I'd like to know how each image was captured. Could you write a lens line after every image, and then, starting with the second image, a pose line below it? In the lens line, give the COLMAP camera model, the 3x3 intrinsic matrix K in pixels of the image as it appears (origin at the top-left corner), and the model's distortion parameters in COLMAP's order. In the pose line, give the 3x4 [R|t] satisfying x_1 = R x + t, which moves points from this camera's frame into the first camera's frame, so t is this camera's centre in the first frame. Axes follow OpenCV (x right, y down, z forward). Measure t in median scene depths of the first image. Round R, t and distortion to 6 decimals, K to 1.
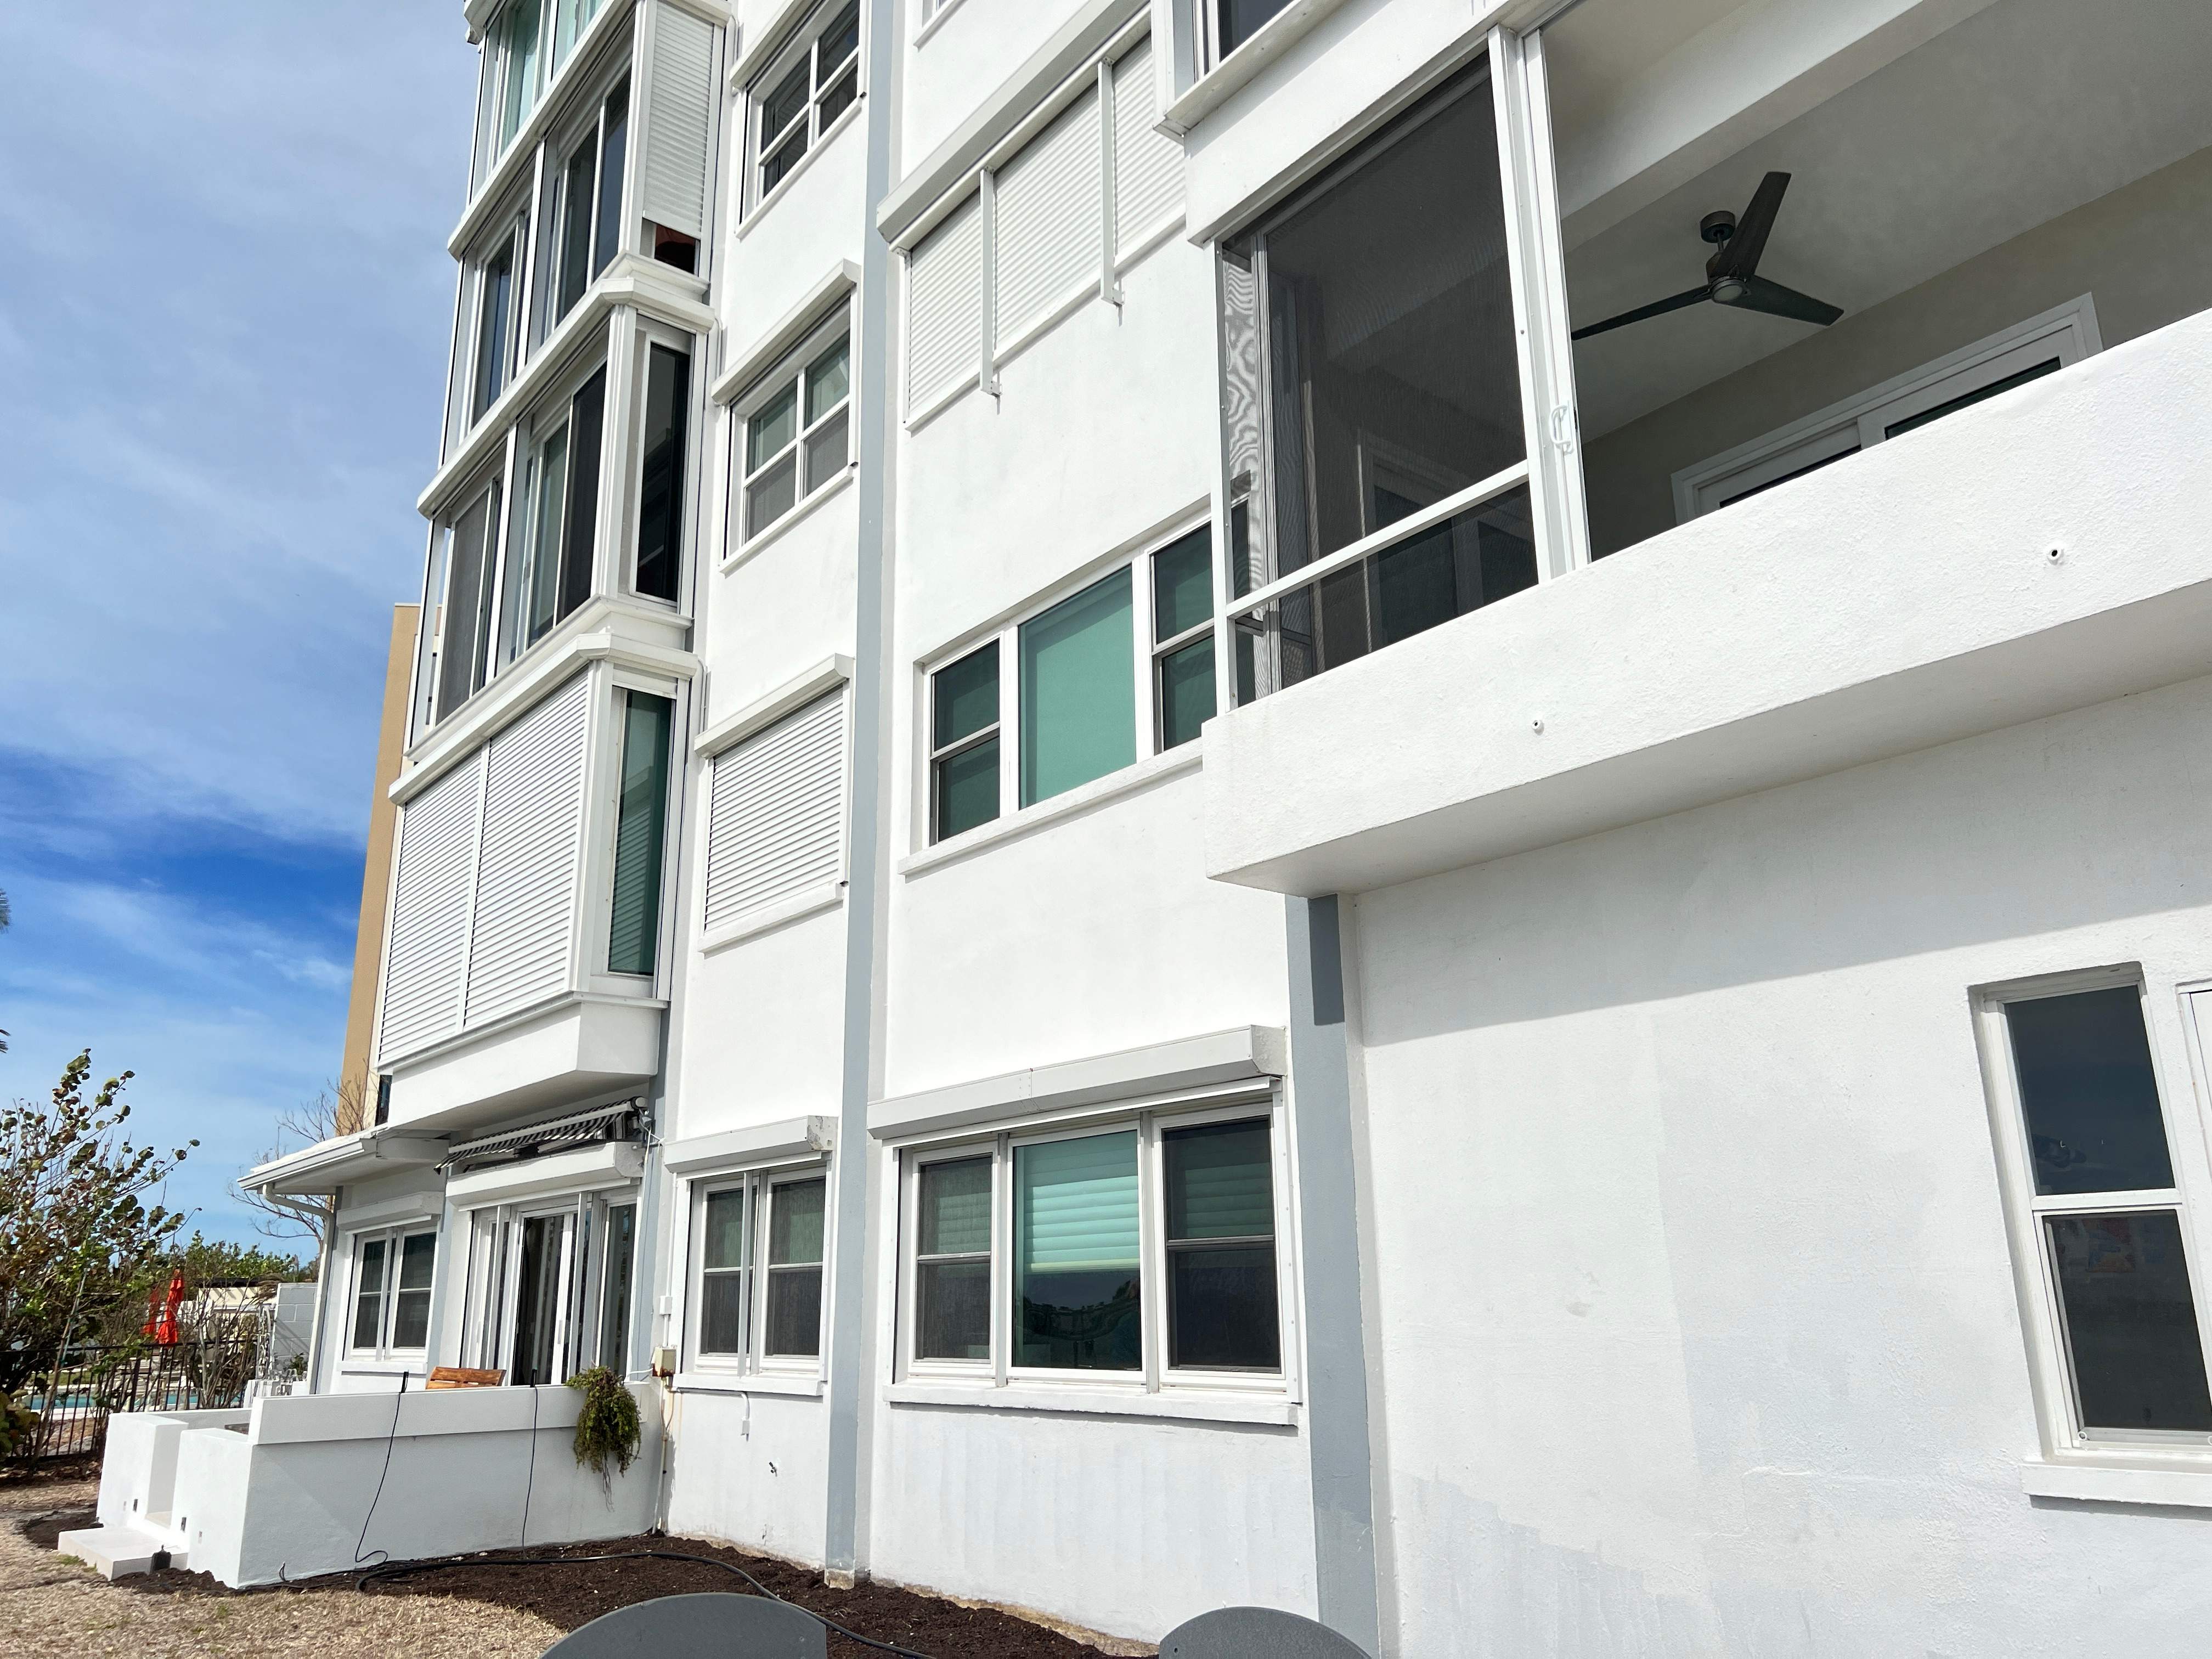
lens RADIAL K [[1679.0, 0, 1105.8], [0, 1679.0, 693.3], [0, 0, 1]] dist [0.046006, -0.002177]
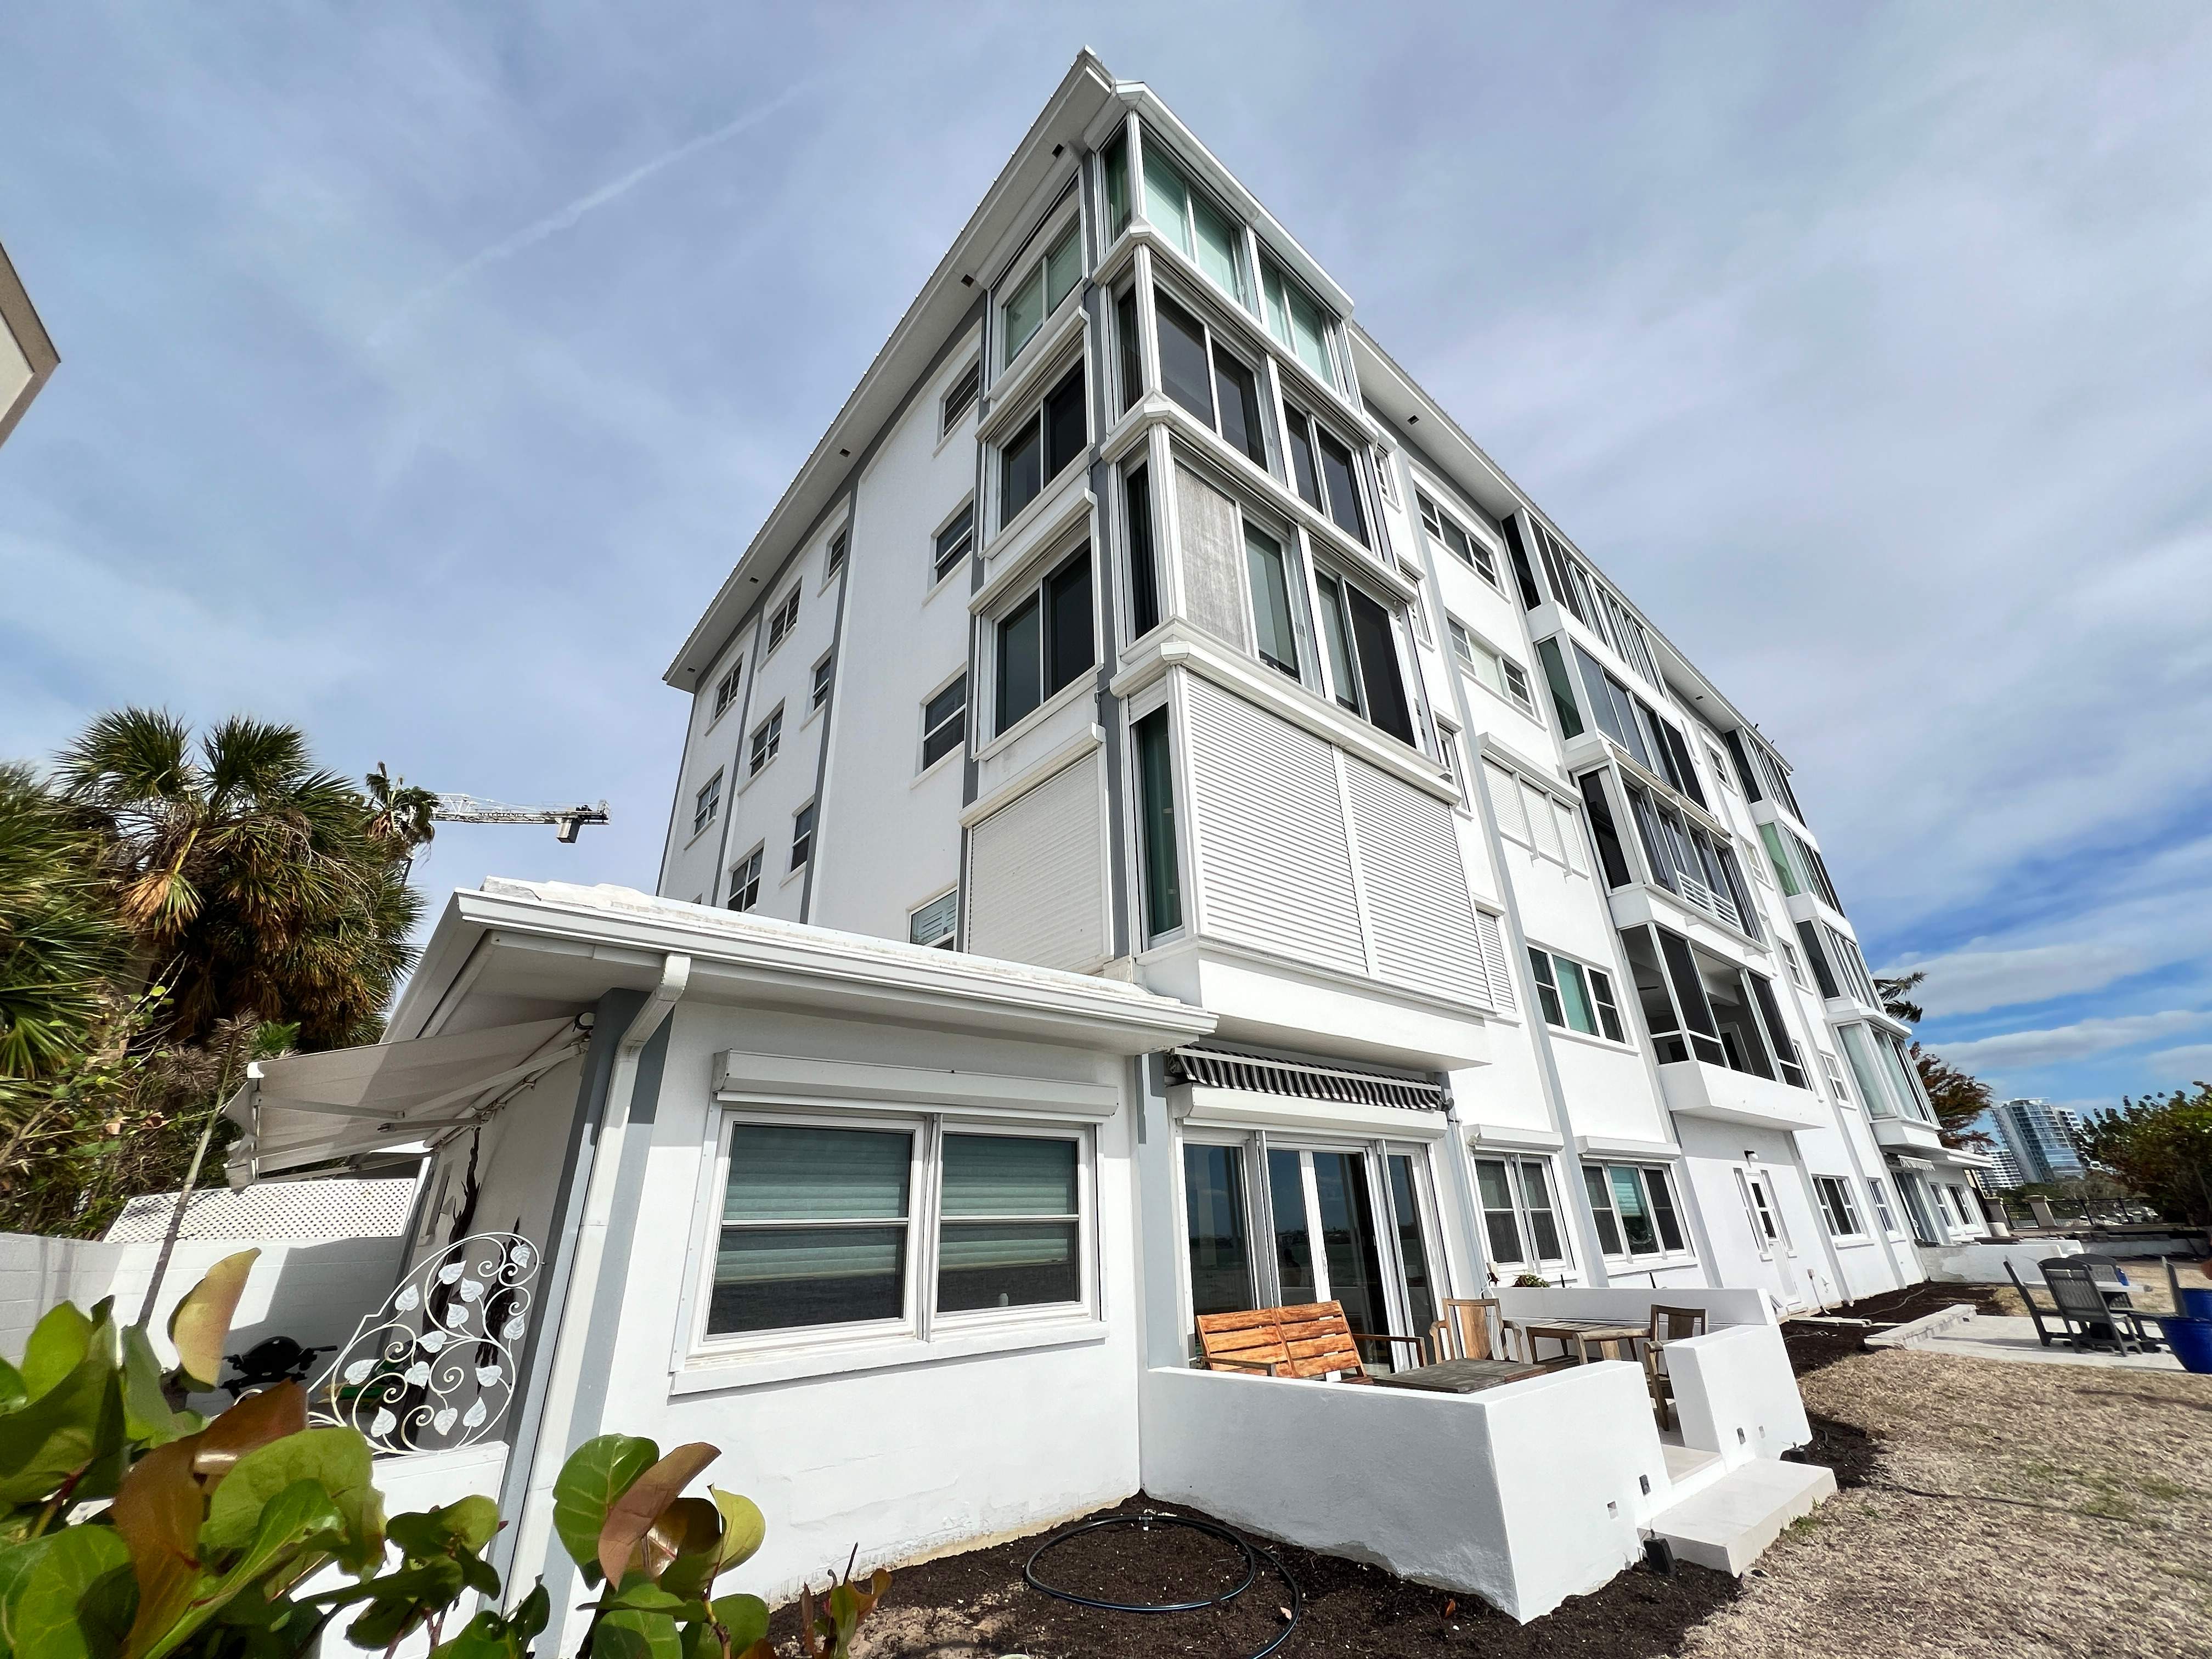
lens RADIAL K [[876.5, 0, 1116.0], [0, 876.5, 834.2], [0, 0, 1]] dist [-0.007535, -0.000088]
pose [[-0.055899, 0.439069, 0.896713, -3.921916], [-0.298498, 0.849692, -0.434653, 1.759862], [-0.952772, -0.291963, 0.083564, 4.799181]]
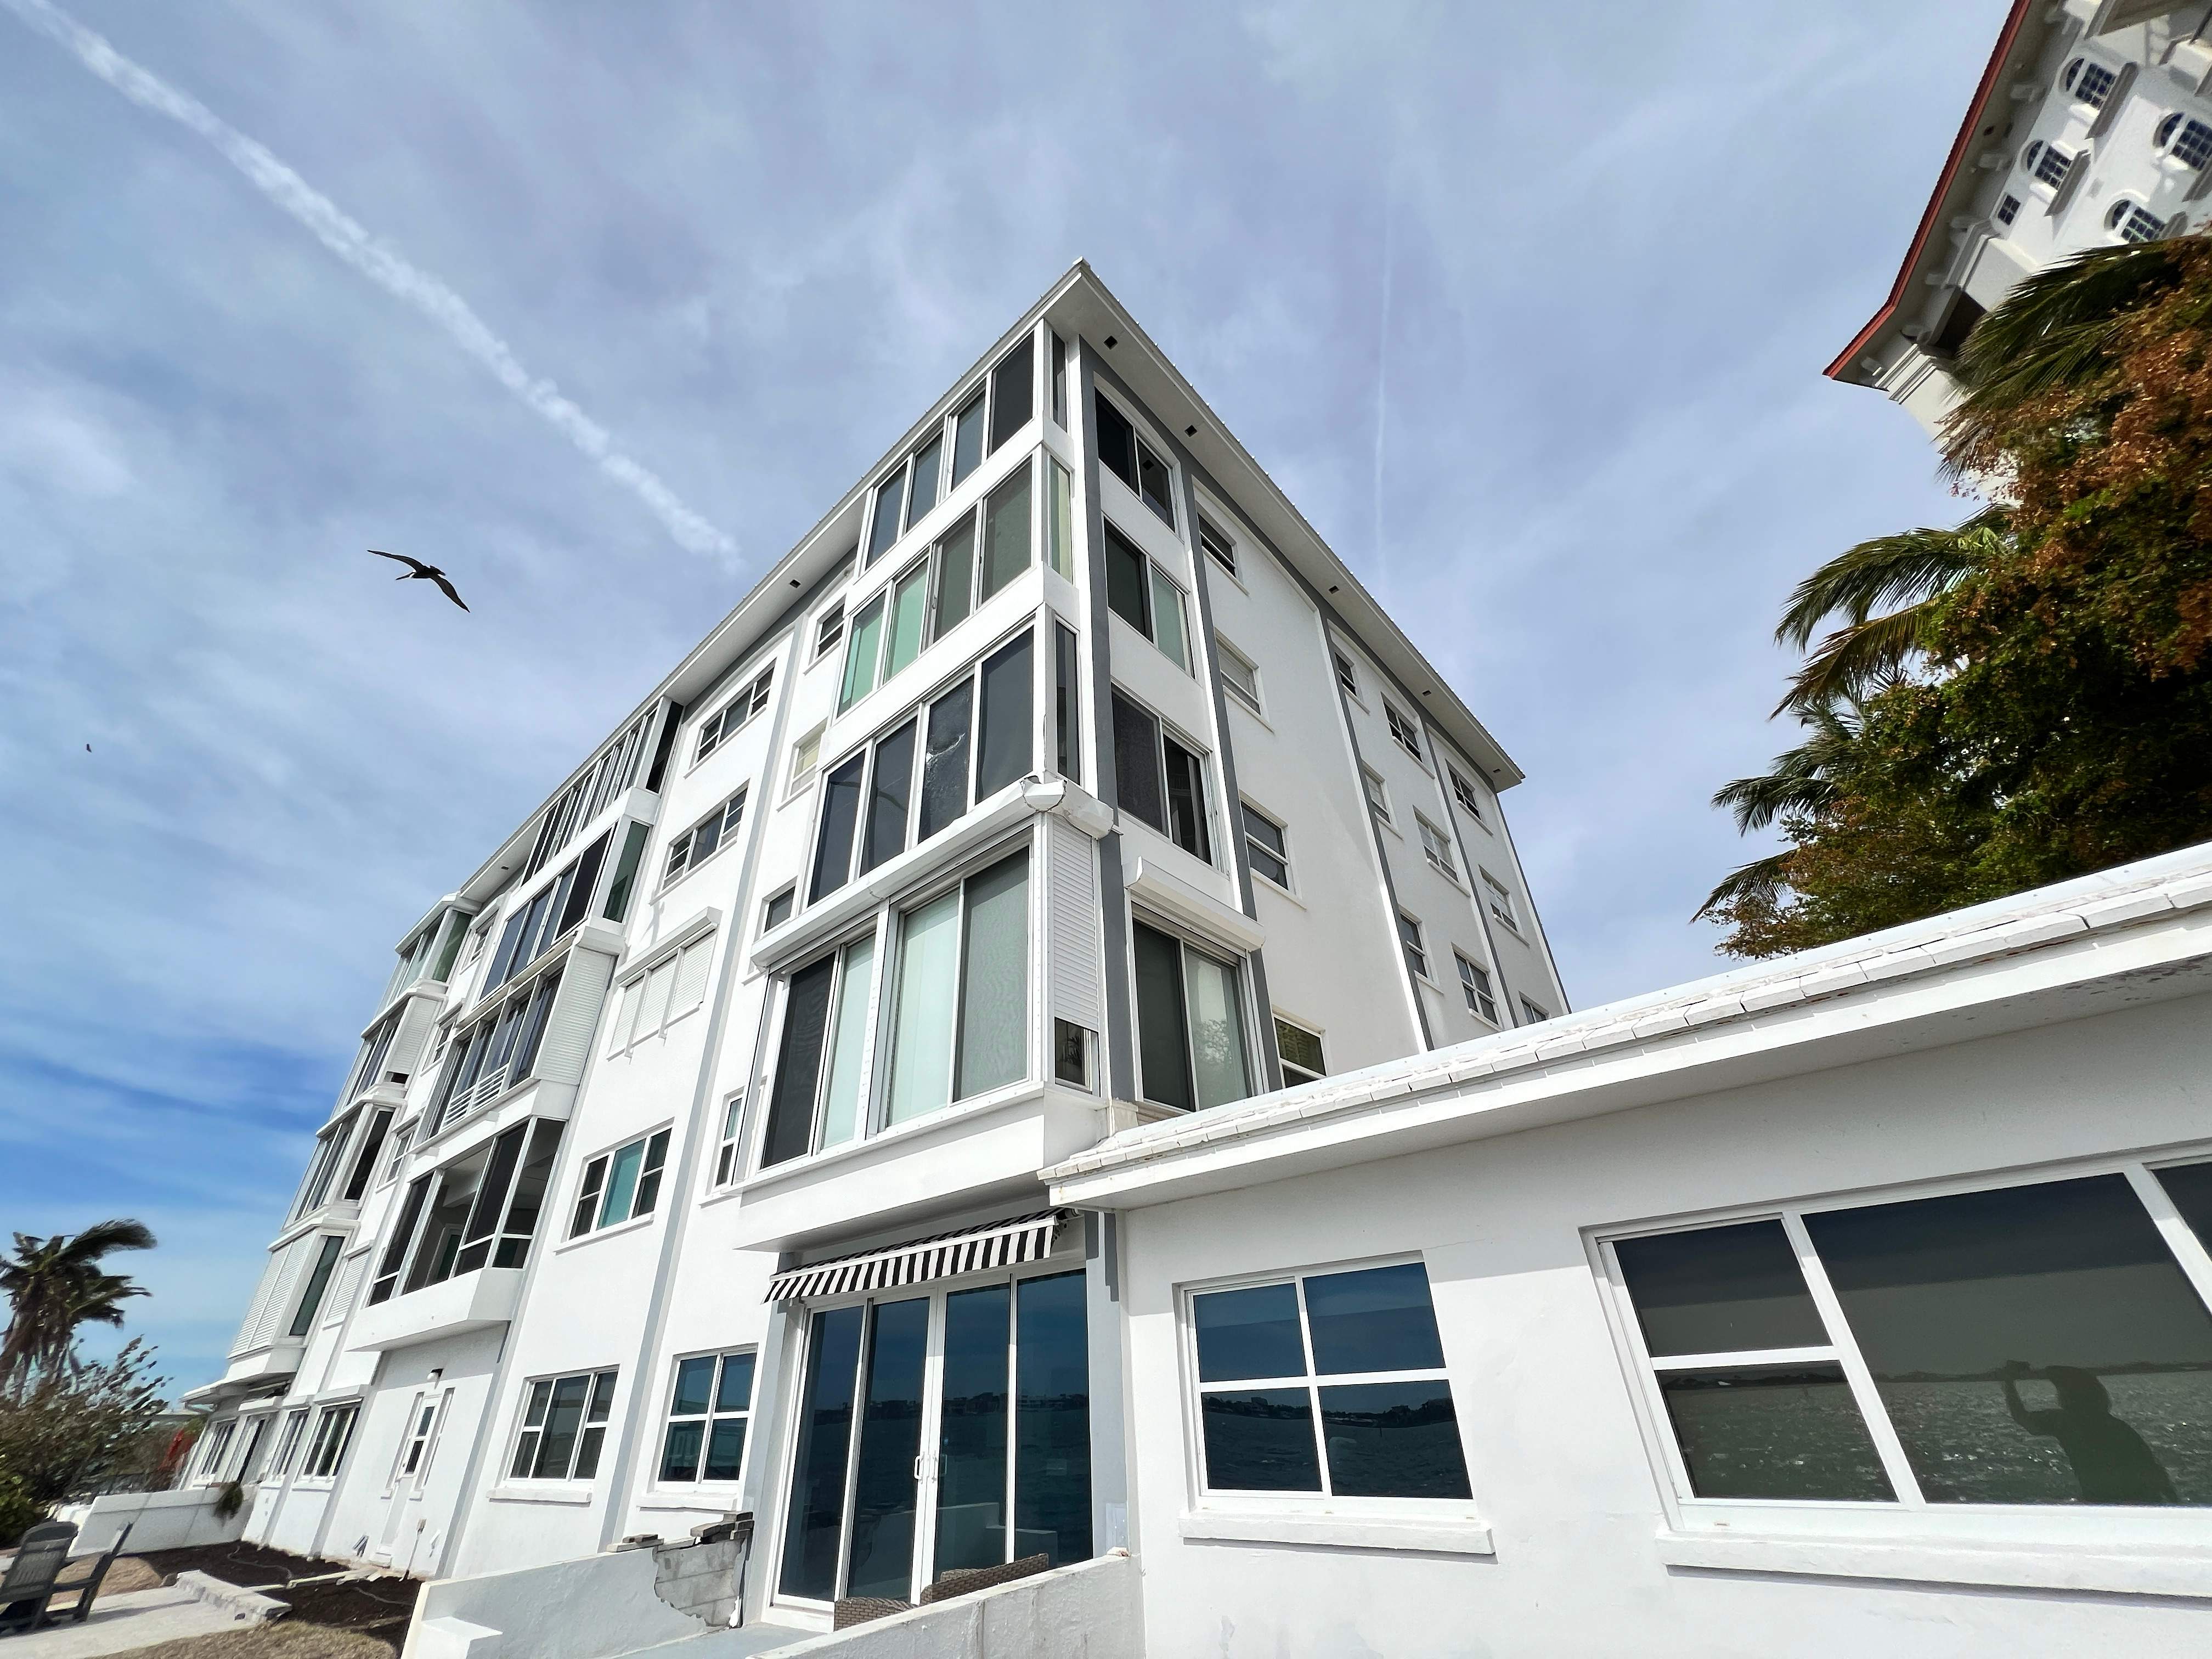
lens RADIAL K [[885.4, 0, 1133.7], [0, 885.4, 822.0], [0, 0, 1]] dist [0.000265, -0.000296]
pose [[0.982300, 0.102640, 0.156691, 0.673158], [-0.058211, 0.962361, -0.265466, -0.307253], [-0.178041, 0.251646, 0.951302, -0.819653]]
